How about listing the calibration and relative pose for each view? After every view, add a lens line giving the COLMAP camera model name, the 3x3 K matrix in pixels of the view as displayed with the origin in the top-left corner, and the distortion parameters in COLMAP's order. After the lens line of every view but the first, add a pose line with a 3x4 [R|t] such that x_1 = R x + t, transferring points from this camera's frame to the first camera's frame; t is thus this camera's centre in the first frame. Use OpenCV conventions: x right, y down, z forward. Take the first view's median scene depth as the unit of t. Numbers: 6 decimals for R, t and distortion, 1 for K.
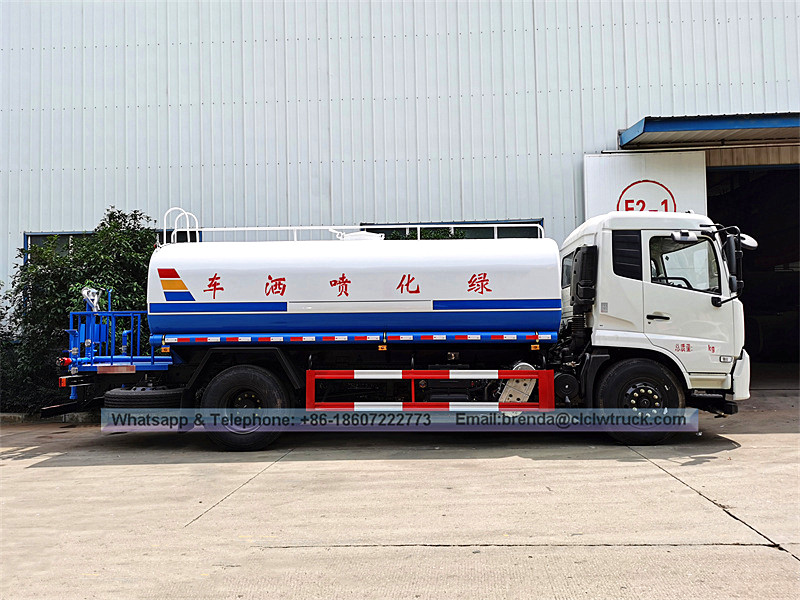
lens RADIAL K [[654.3, 0, 397.2], [0, 654.3, 301.0], [0, 0, 1]] dist [0.052945, -0.006588]
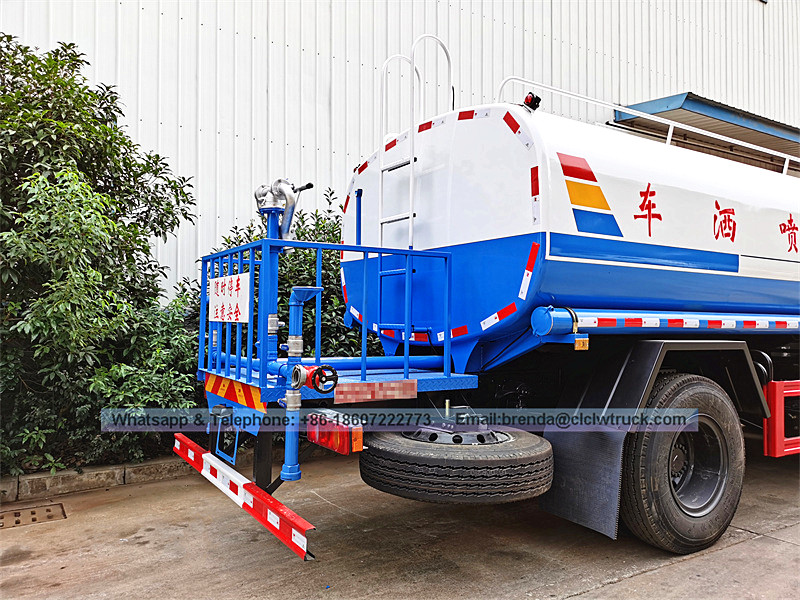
lens RADIAL K [[620.2, 0, 400.3], [0, 620.2, 296.7], [0, 0, 1]] dist [0.055115, -0.049899]
pose [[0.816325, 0.040098, 0.576199, -0.686458], [-0.048225, 0.998836, -0.001188, 0.049569], [-0.575576, -0.026818, 0.817309, 0.741469]]
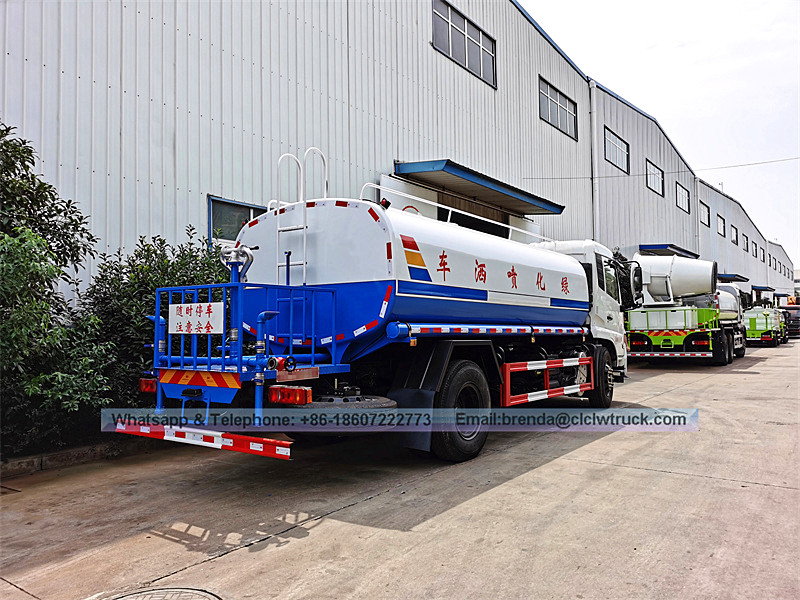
lens RADIAL K [[620.2, 0, 403.0], [0, 620.2, 298.5], [0, 0, 1]] dist [0.055115, -0.049899]
pose [[0.544874, 0.053517, 0.836808, -0.967355], [-0.043786, 0.998416, -0.035342, 0.048978], [-0.837374, -0.017384, 0.546354, 0.621536]]
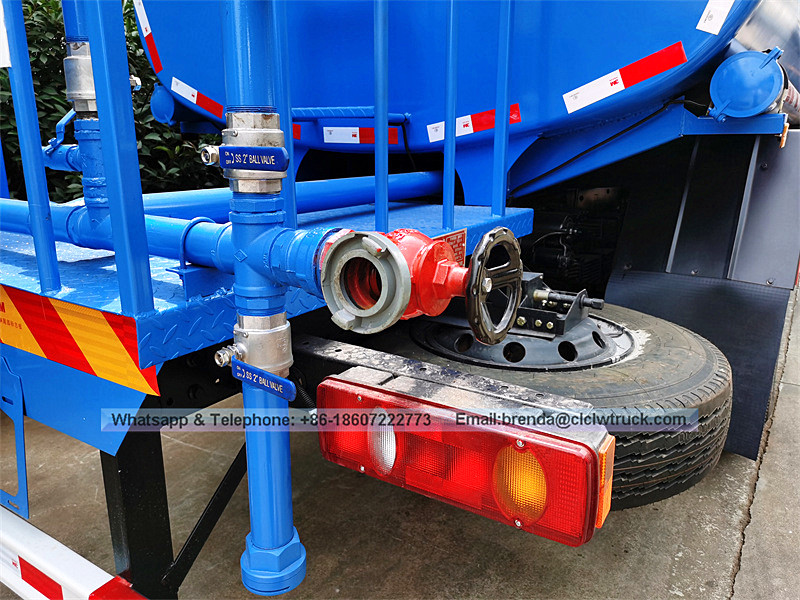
lens RADIAL K [[620.2, 0, 402.6], [0, 620.2, 300.9], [0, 0, 1]] dist [0.055115, -0.049899]
pose [[0.497192, -0.217223, 0.840009, -0.599667], [-0.047442, 0.959898, 0.276306, 0.075505], [-0.866343, -0.177229, 0.466948, 1.007879]]
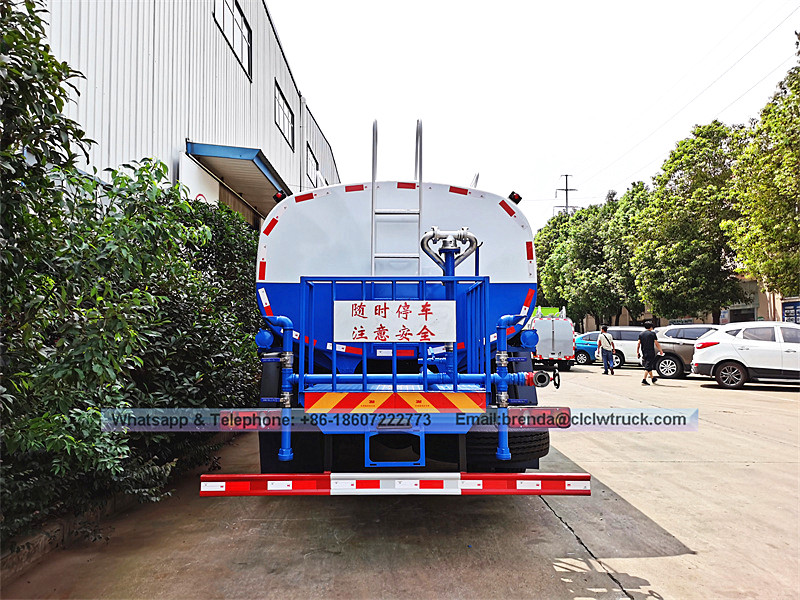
lens RADIAL K [[620.2, 0, 400.3], [0, 620.2, 296.0], [0, 0, 1]] dist [0.055115, -0.049899]
pose [[-0.051214, 0.080863, 0.995409, -1.014872], [-0.044779, 0.995528, -0.083177, 0.076554], [-0.997683, -0.048833, -0.047364, 1.184286]]
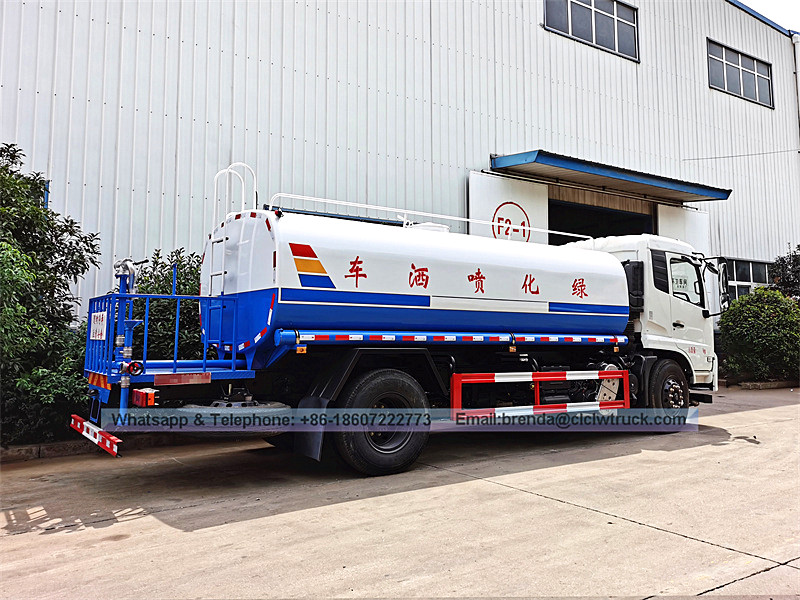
lens RADIAL K [[682.1, 0, 428.7], [0, 682.1, 265.5], [0, 0, 1]] dist [0.057581, -0.050288]
pose [[0.781947, 0.080025, 0.618186, -0.738473], [-0.044274, 0.996351, -0.072976, 0.027772], [-0.621770, 0.029693, 0.782637, 0.285823]]
